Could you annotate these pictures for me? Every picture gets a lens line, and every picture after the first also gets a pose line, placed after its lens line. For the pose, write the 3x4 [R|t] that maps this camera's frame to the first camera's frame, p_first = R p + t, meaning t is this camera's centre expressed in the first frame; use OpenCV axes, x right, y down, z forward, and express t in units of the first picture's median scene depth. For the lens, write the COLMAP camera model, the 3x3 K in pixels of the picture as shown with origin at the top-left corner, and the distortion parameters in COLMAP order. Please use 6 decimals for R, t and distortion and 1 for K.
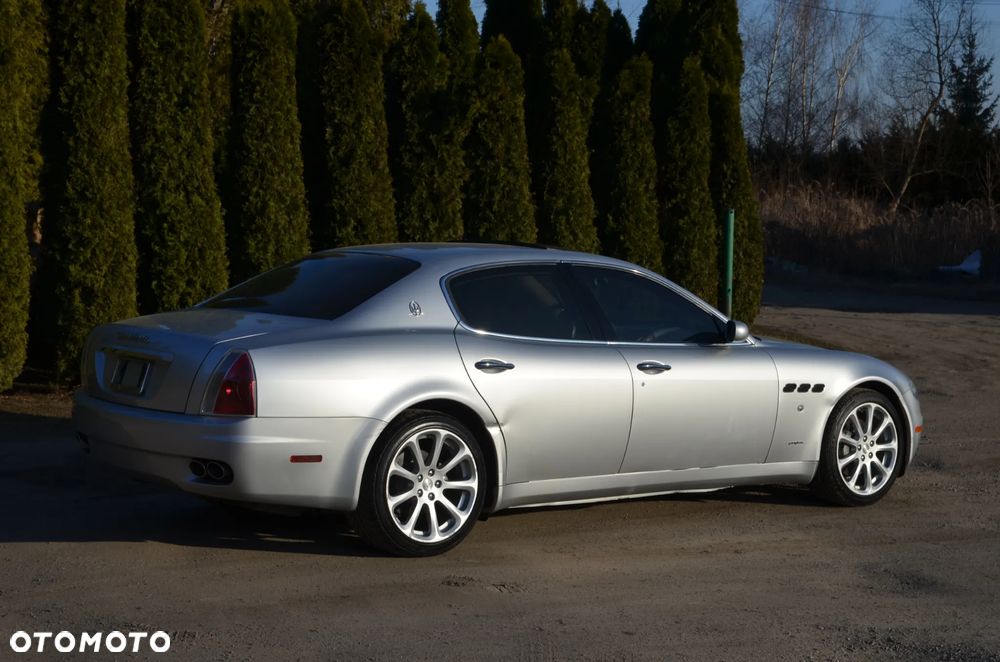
lens RADIAL K [[1763.2, 0, 518.5], [0, 1763.2, 354.8], [0, 0, 1]] dist [0.114623, 0.230447]
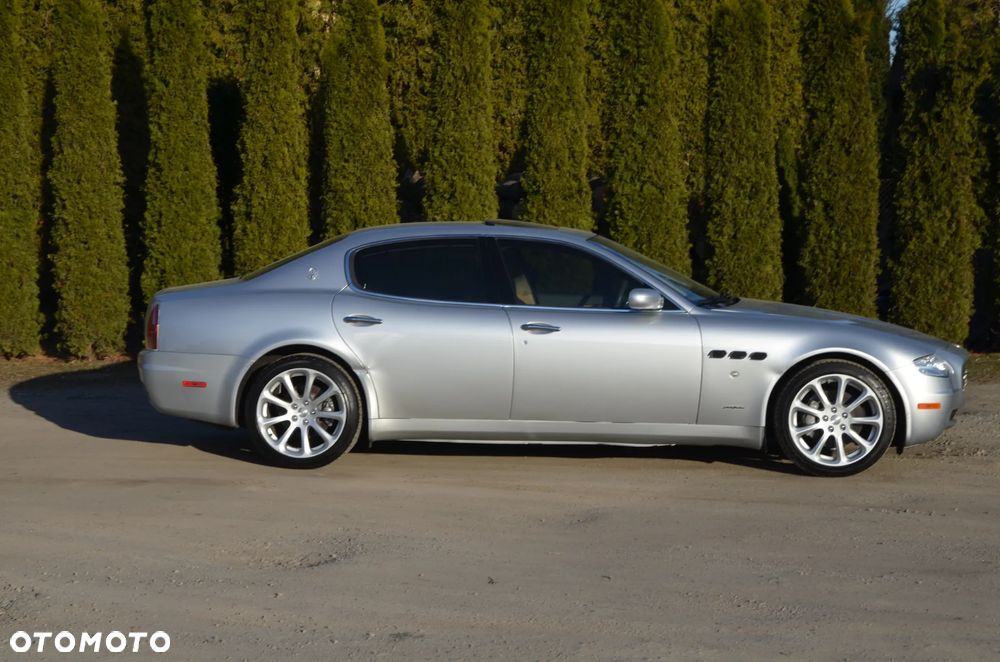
lens RADIAL K [[2022.9, 0, 520.8], [0, 2022.9, 346.5], [0, 0, 1]] dist [0.168401, 0.527589]
pose [[0.724702, 0.024567, -0.688625, 0.617877], [-0.031472, 0.999501, 0.002537, 0.010235], [0.688344, 0.019833, 0.725114, 0.026921]]
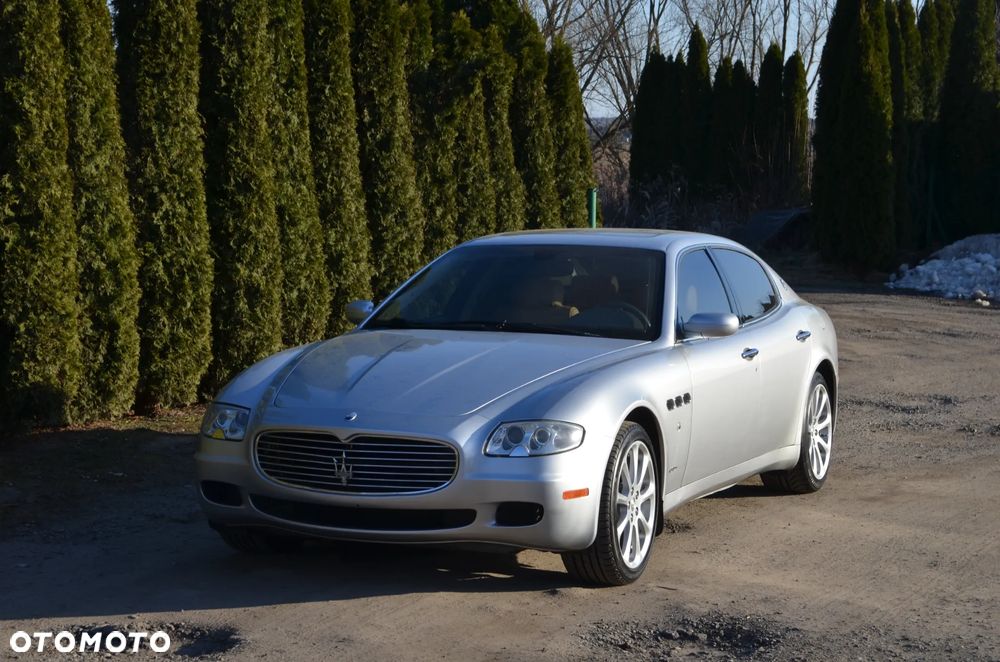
lens RADIAL K [[2022.9, 0, 520.8], [0, 2022.9, 346.5], [0, 0, 1]] dist [0.168401, 0.527589]
pose [[0.890176, -0.048467, 0.453031, -0.549335], [0.046720, 0.998795, 0.015053, -0.015415], [-0.453215, 0.007766, 0.891368, 0.003148]]
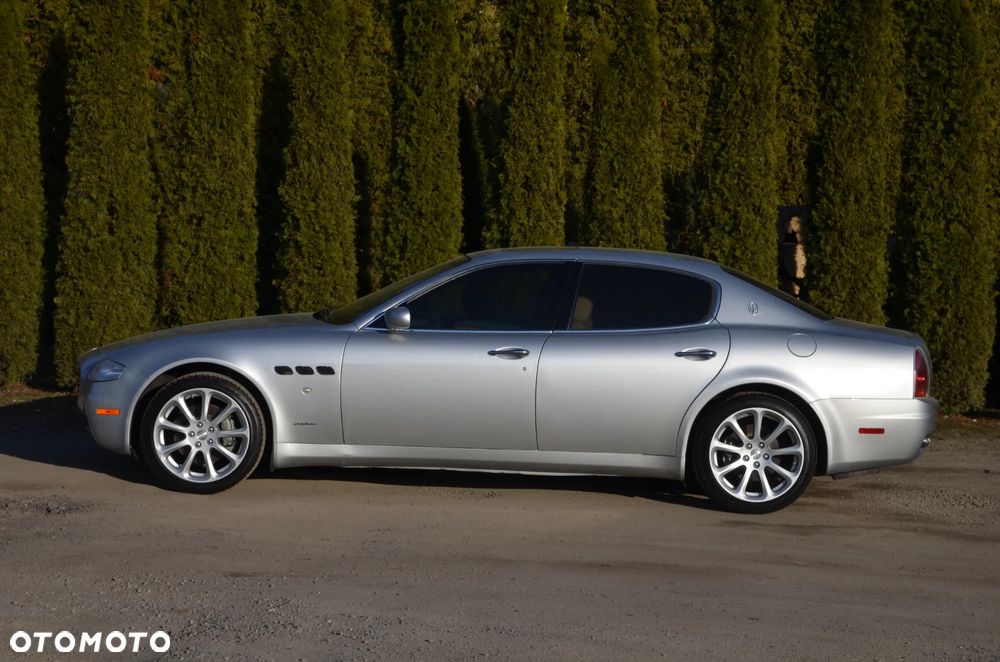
lens RADIAL K [[2022.9, 0, 520.8], [0, 2022.9, 346.5], [0, 0, 1]] dist [0.168401, 0.527589]
pose [[0.764864, 0.038025, -0.643069, 0.355033], [-0.062567, 0.997922, -0.015409, 0.010626], [0.641146, 0.052021, 0.765653, -0.019258]]
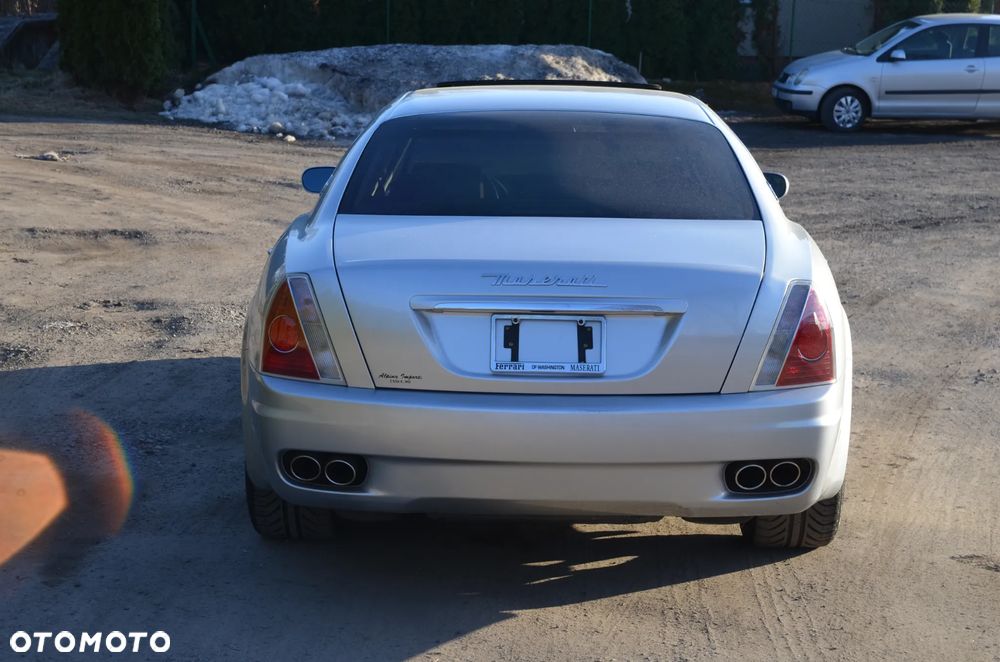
lens RADIAL K [[2022.9, 0, 520.8], [0, 2022.9, 346.5], [0, 0, 1]] dist [0.168401, 0.527589]
pose [[0.638736, -0.135787, 0.757349, -0.425590], [0.056411, 0.989920, 0.129910, -0.043803], [-0.767355, -0.040256, 0.639958, 0.333036]]
